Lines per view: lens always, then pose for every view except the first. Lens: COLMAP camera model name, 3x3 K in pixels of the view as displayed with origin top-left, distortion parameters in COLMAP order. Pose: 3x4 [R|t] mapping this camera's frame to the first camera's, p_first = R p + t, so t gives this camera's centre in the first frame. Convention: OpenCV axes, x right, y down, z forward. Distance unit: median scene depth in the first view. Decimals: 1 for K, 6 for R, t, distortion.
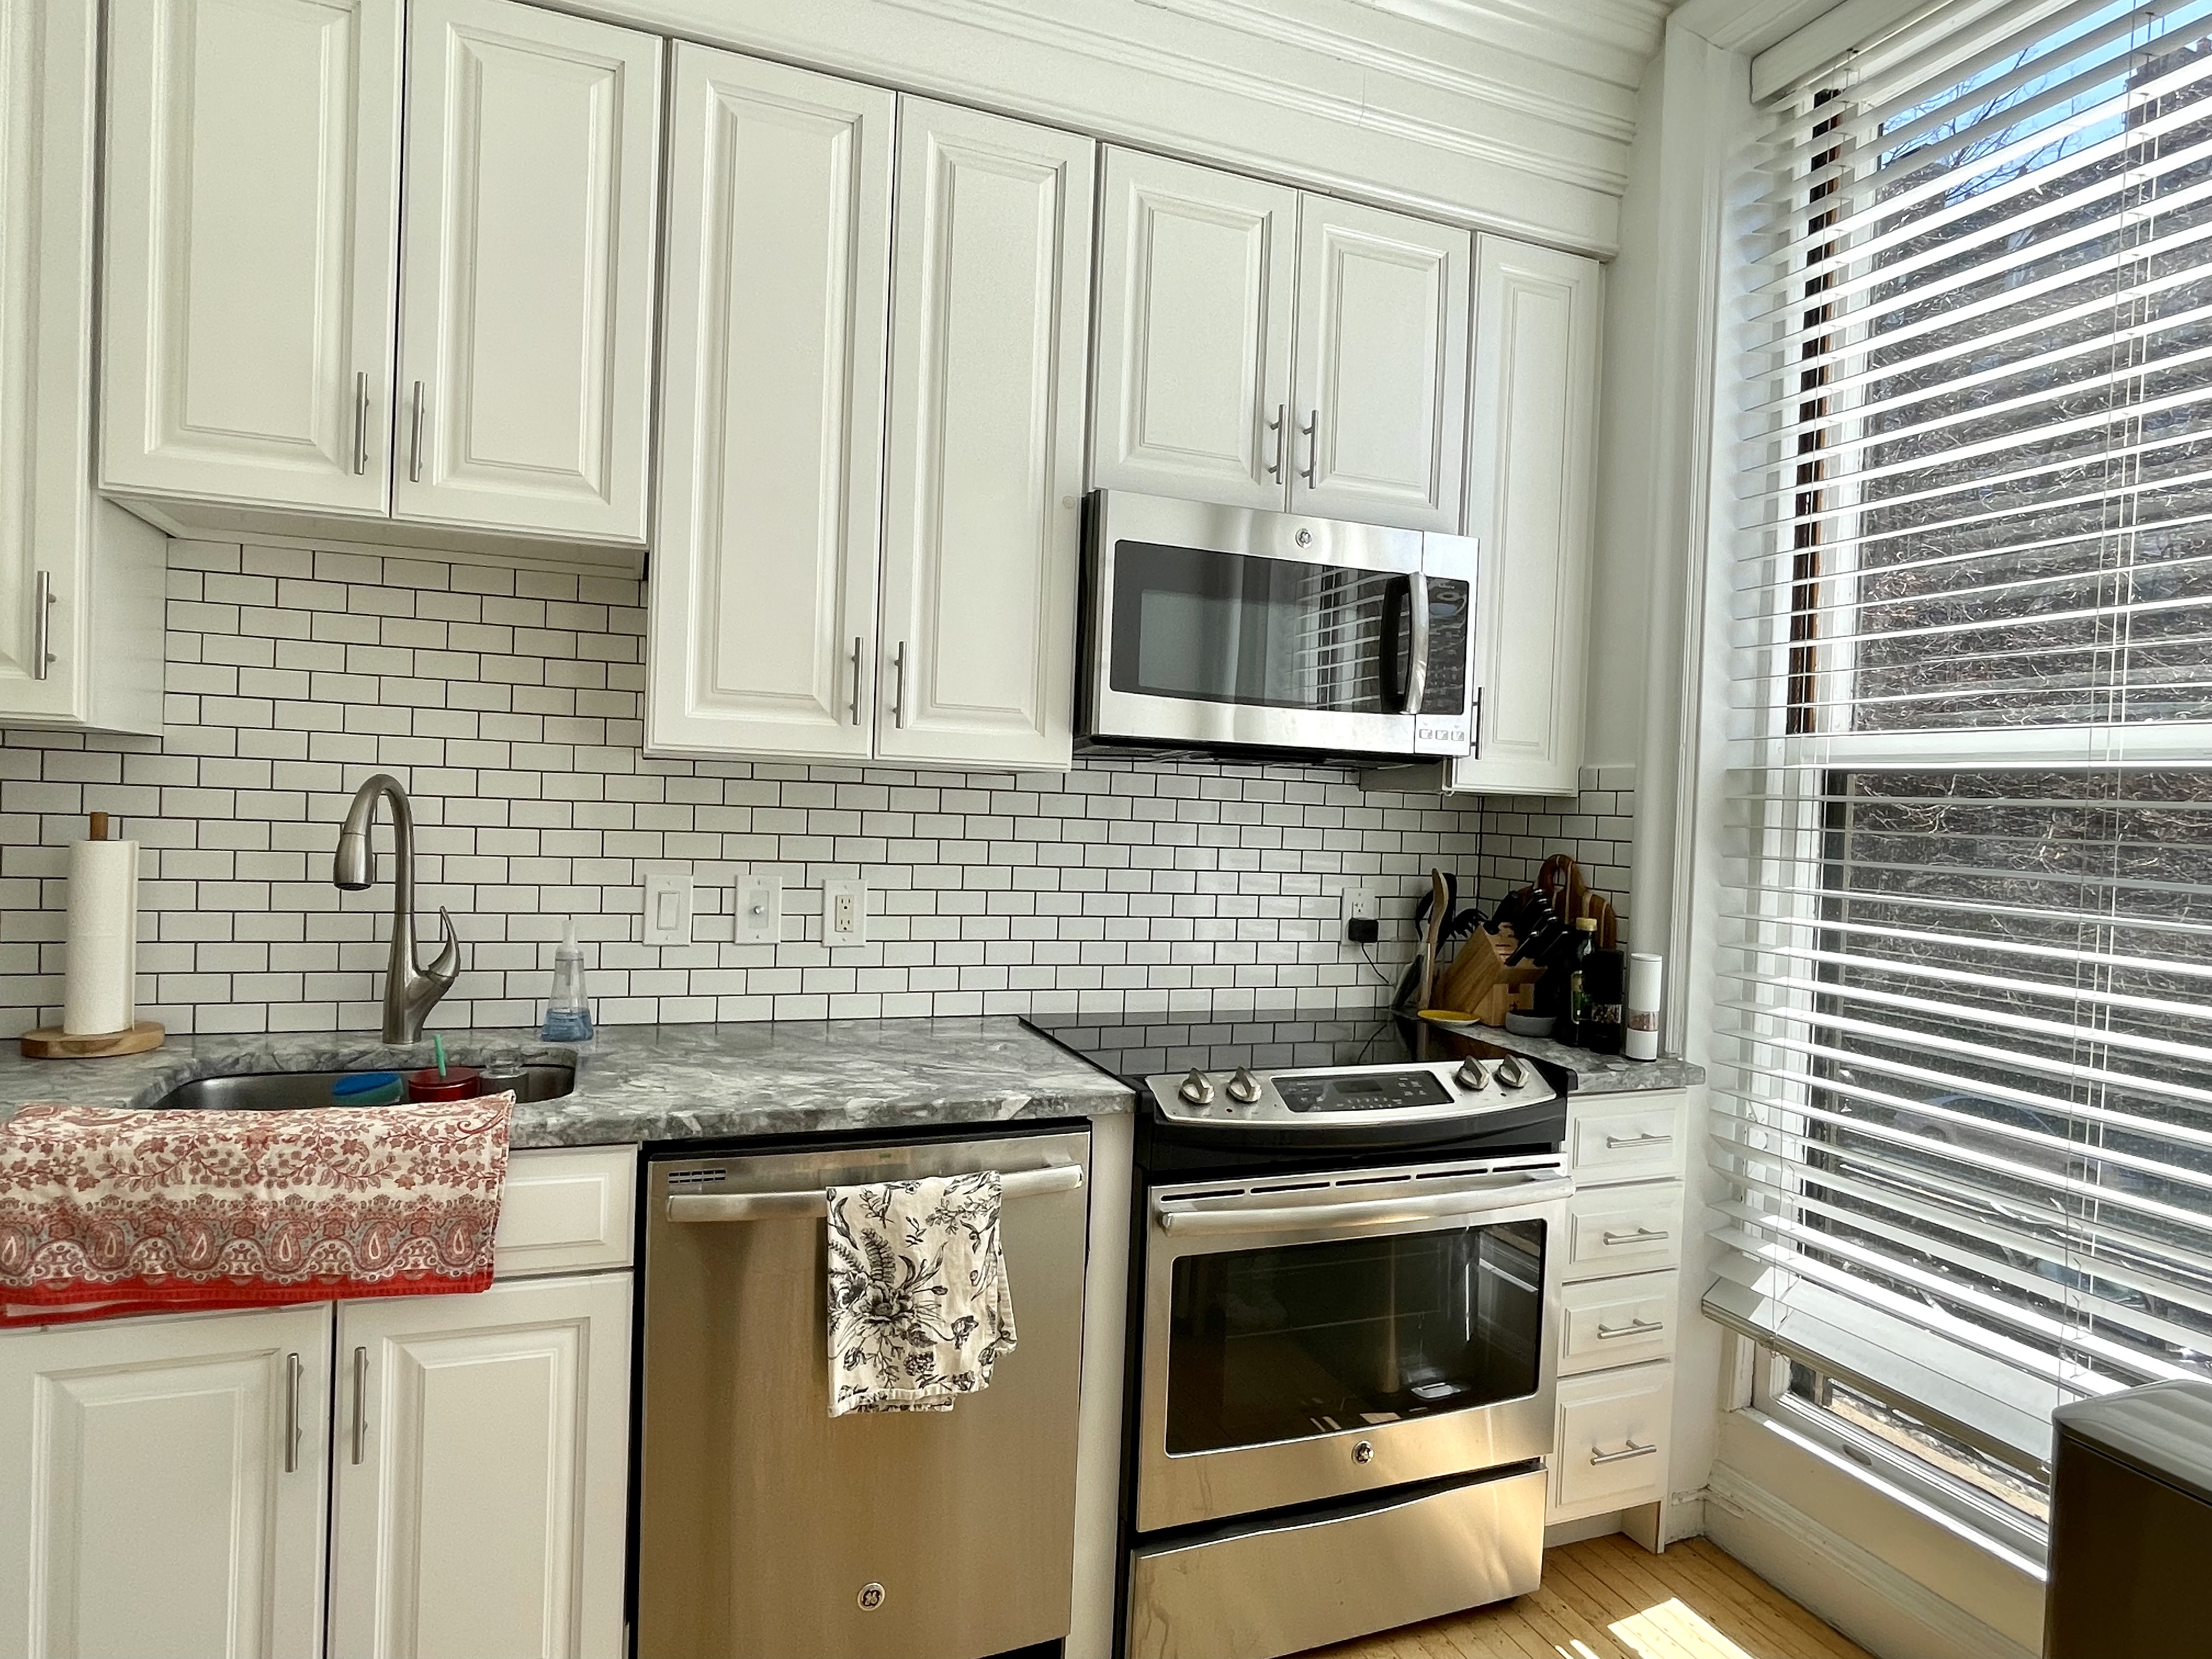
lens RADIAL K [[1277.9, 0, 1101.4], [0, 1277.9, 818.4], [0, 0, 1]] dist [0.024346, -0.019604]
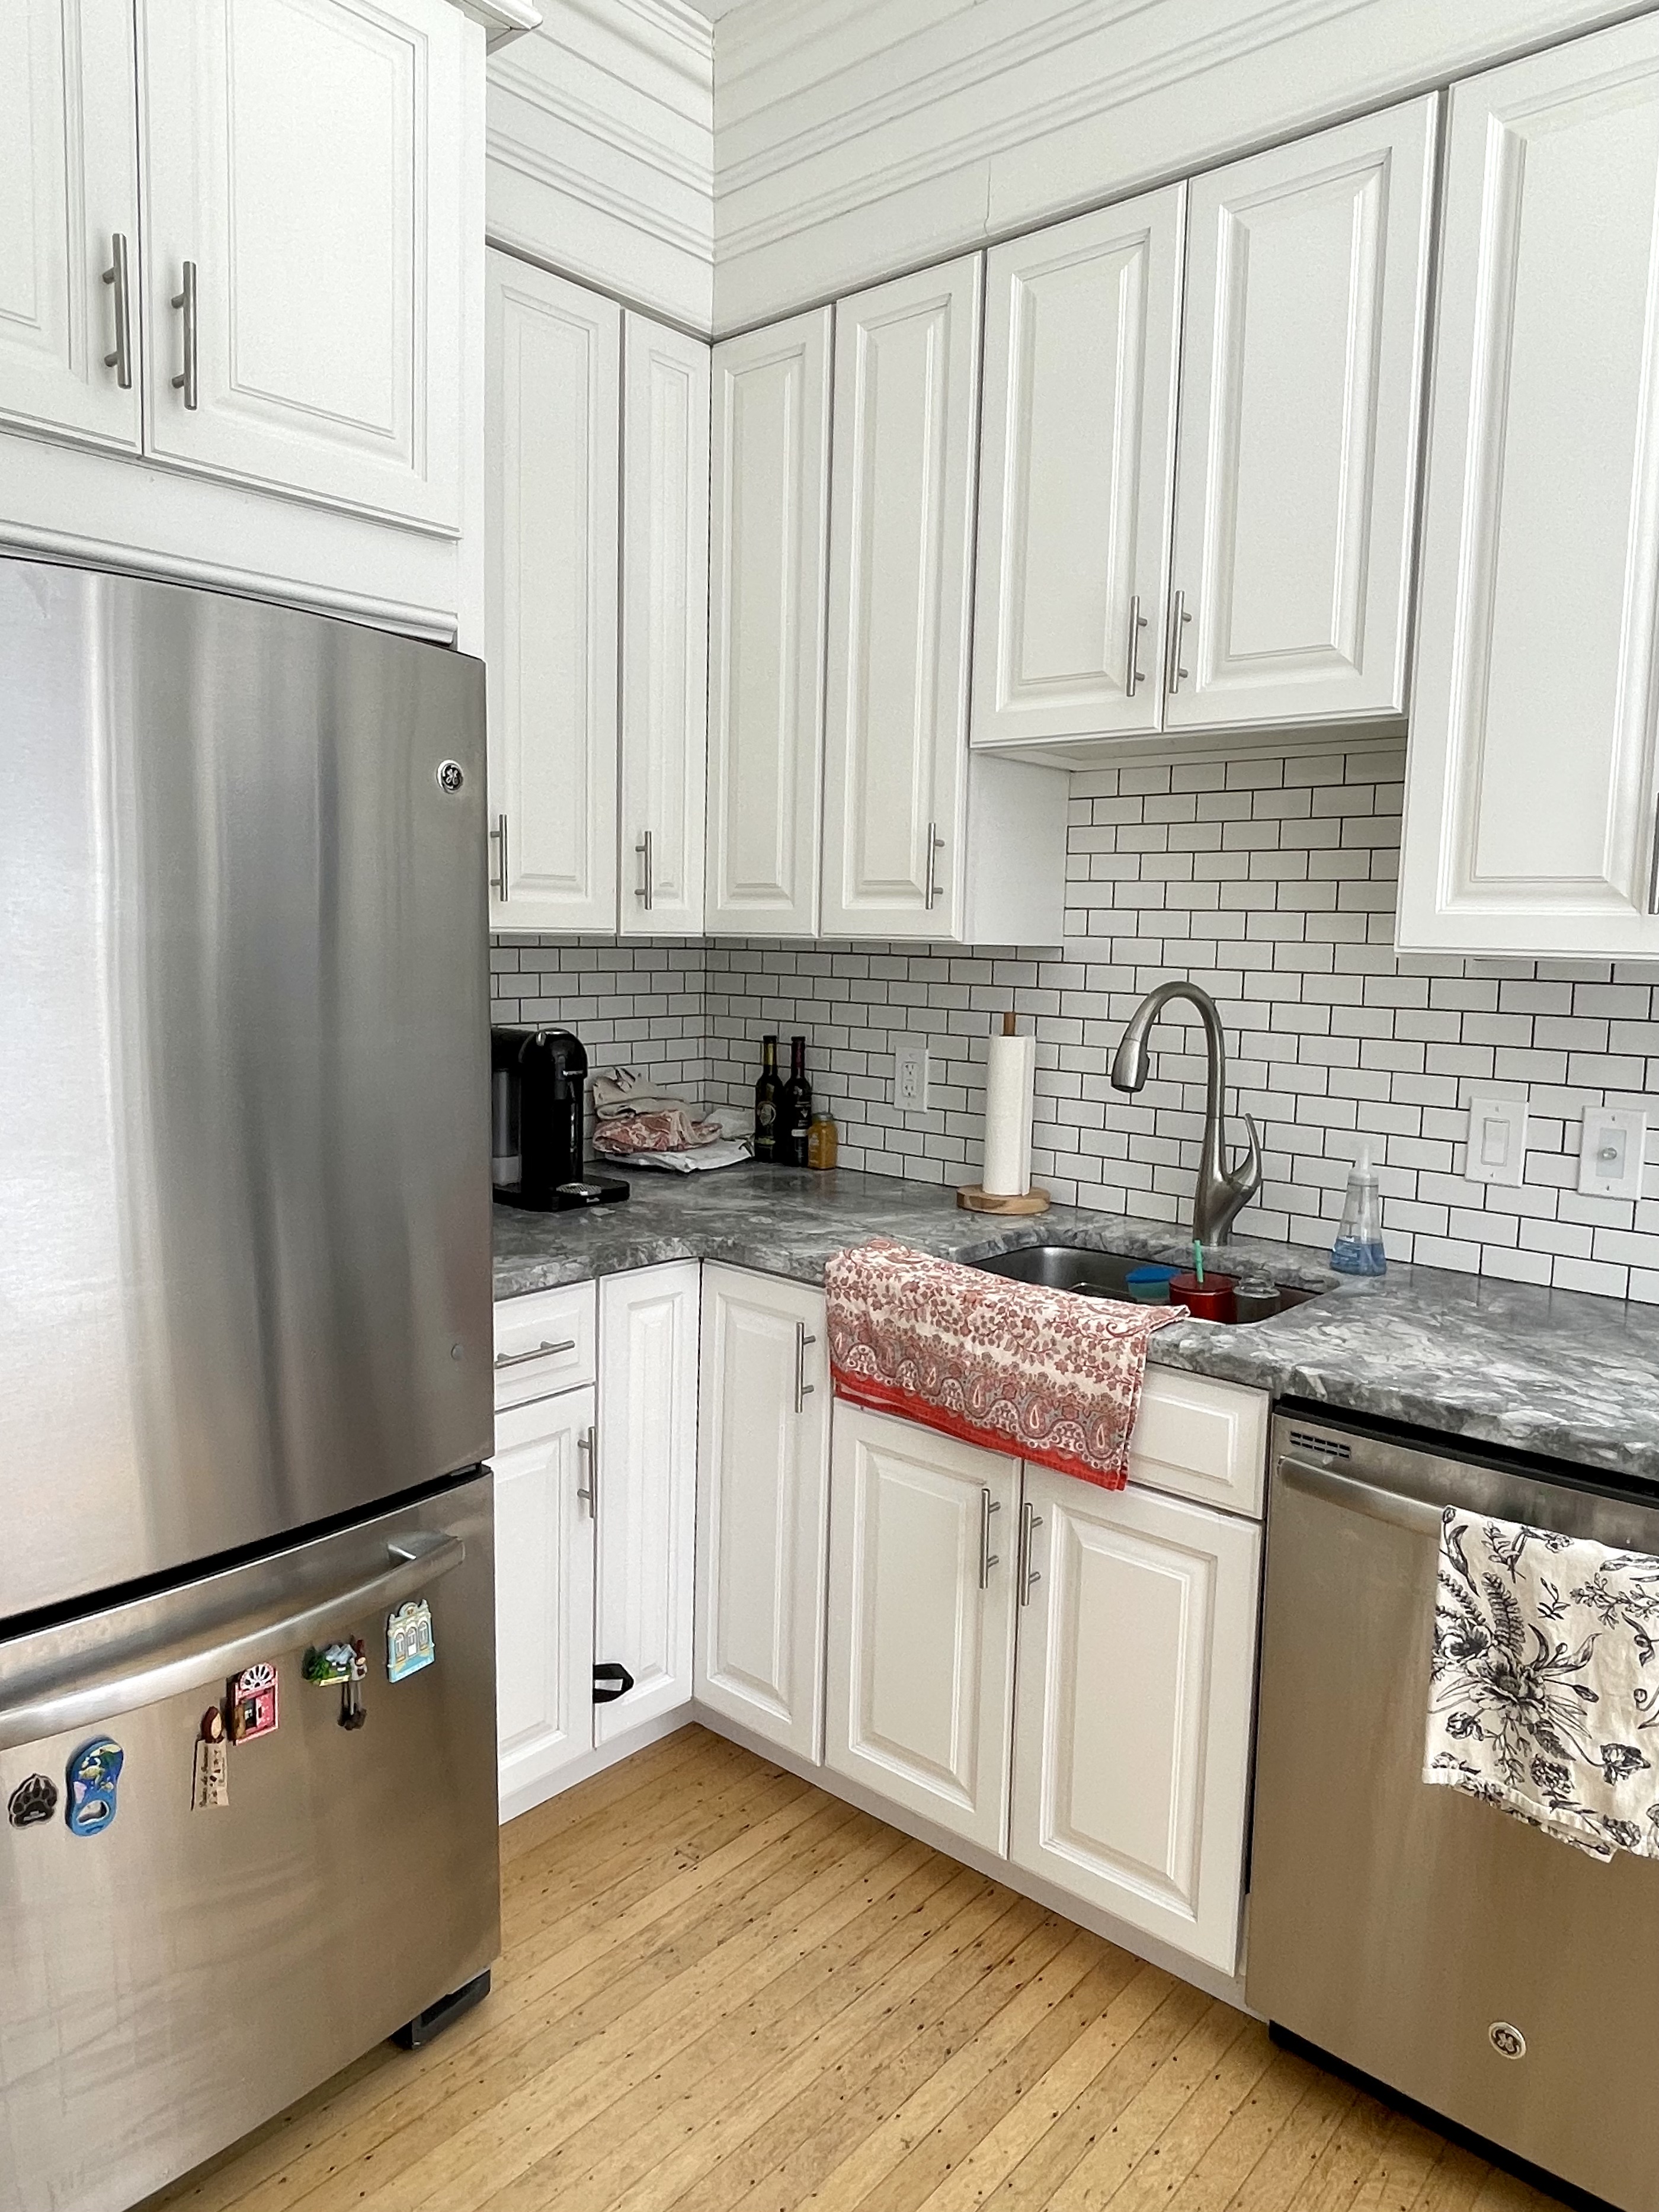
lens RADIAL K [[1455.6, 0, 803.1], [0, 1455.6, 1076.5], [0, 0, 1]] dist [0.005420, -0.006223]
pose [[0.464259, 0.061783, -0.883542, 0.389234], [-0.016063, 0.997987, 0.061345, -0.028953], [0.885554, -0.014288, 0.464317, 0.225583]]
